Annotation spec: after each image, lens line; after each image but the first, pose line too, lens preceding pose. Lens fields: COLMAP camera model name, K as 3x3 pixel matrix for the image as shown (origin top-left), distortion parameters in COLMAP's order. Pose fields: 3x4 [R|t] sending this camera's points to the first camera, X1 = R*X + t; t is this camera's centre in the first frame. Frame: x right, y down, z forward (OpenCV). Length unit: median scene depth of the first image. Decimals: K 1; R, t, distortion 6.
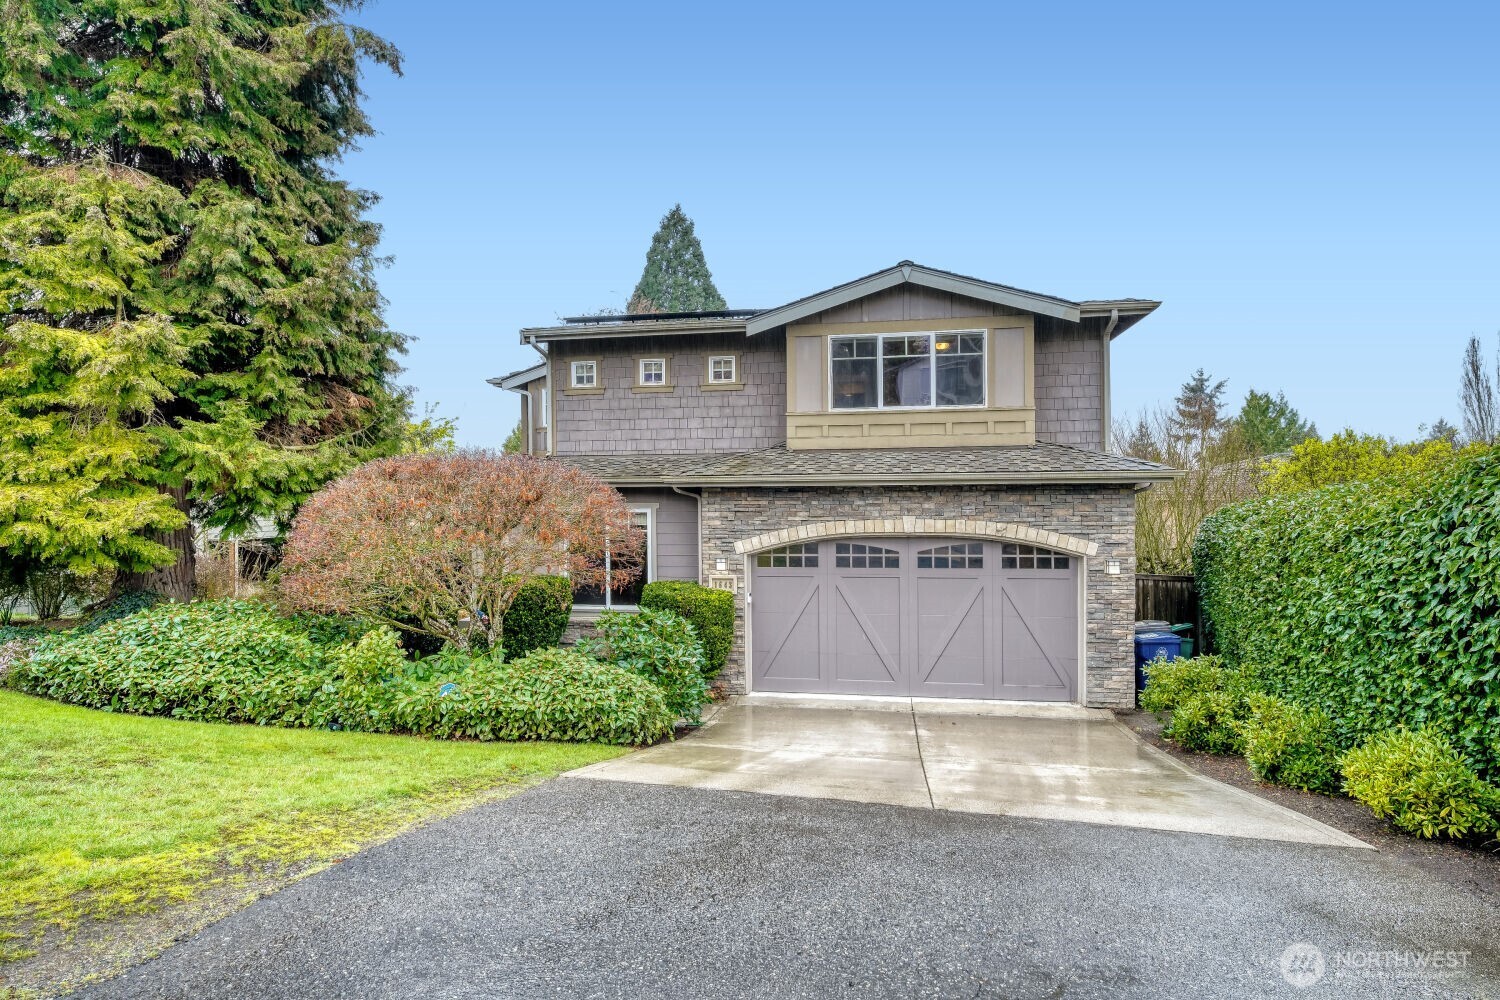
lens RADIAL K [[864.5, 0, 751.8], [0, 864.5, 502.7], [0, 0, 1]] dist [0.006386, 0.001602]
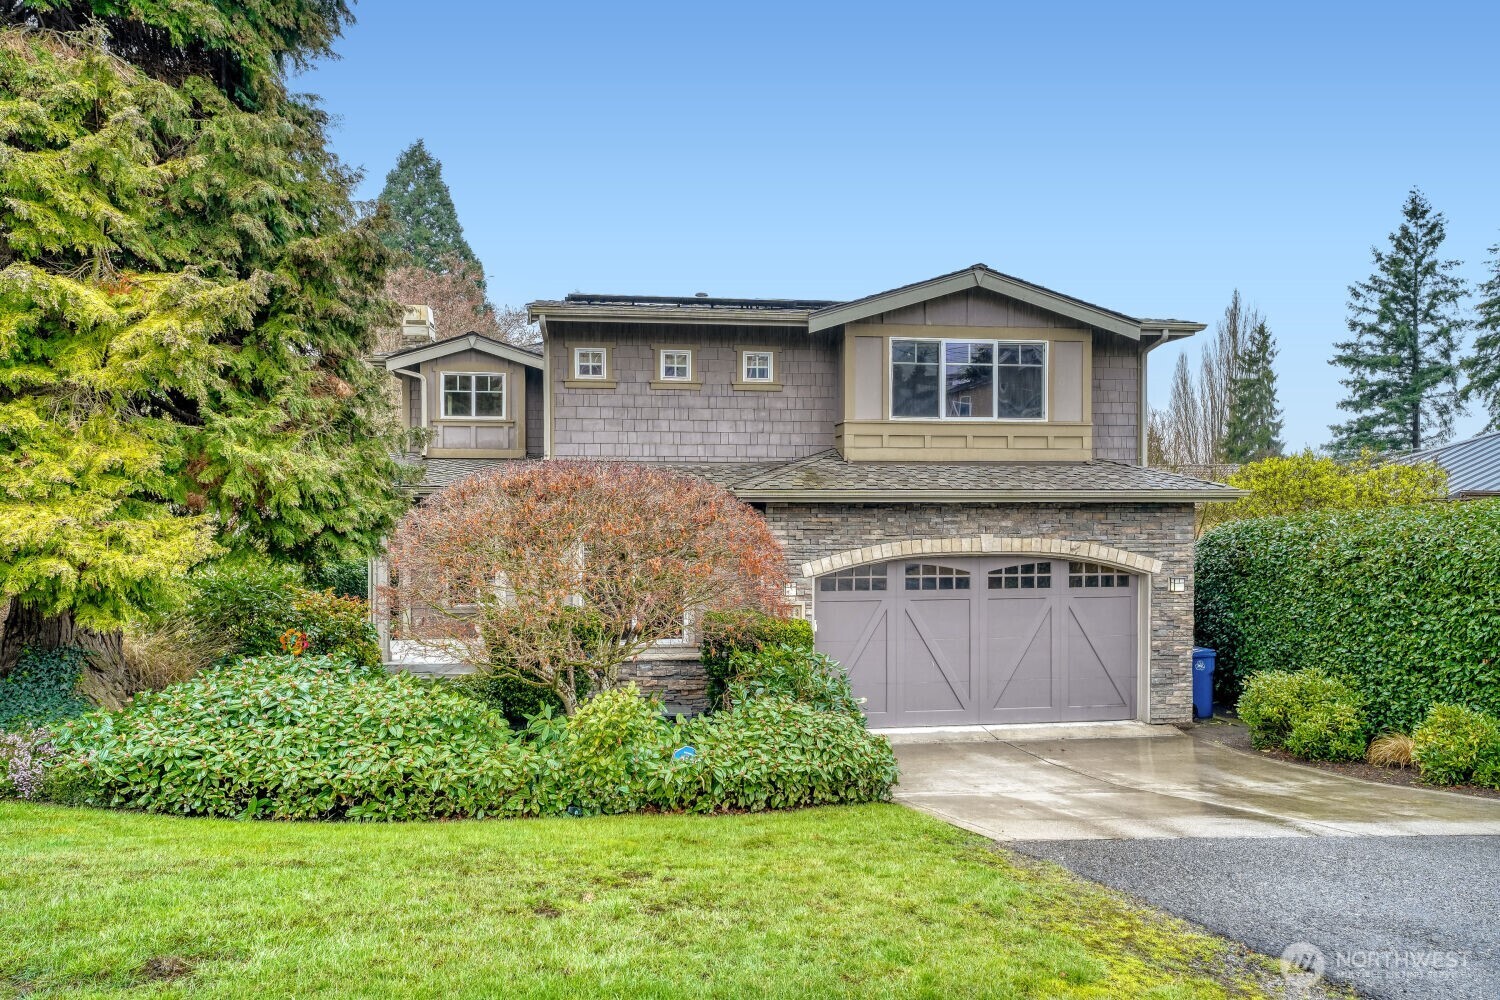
lens RADIAL K [[992.4, 0, 745.9], [0, 992.4, 500.8], [0, 0, 1]] dist [0.022294, 0.000256]
pose [[0.946711, 0.005600, 0.322034, -0.410085], [-0.005226, 0.999984, -0.002026, -0.017453], [-0.322041, 0.000235, 0.946726, 0.052622]]
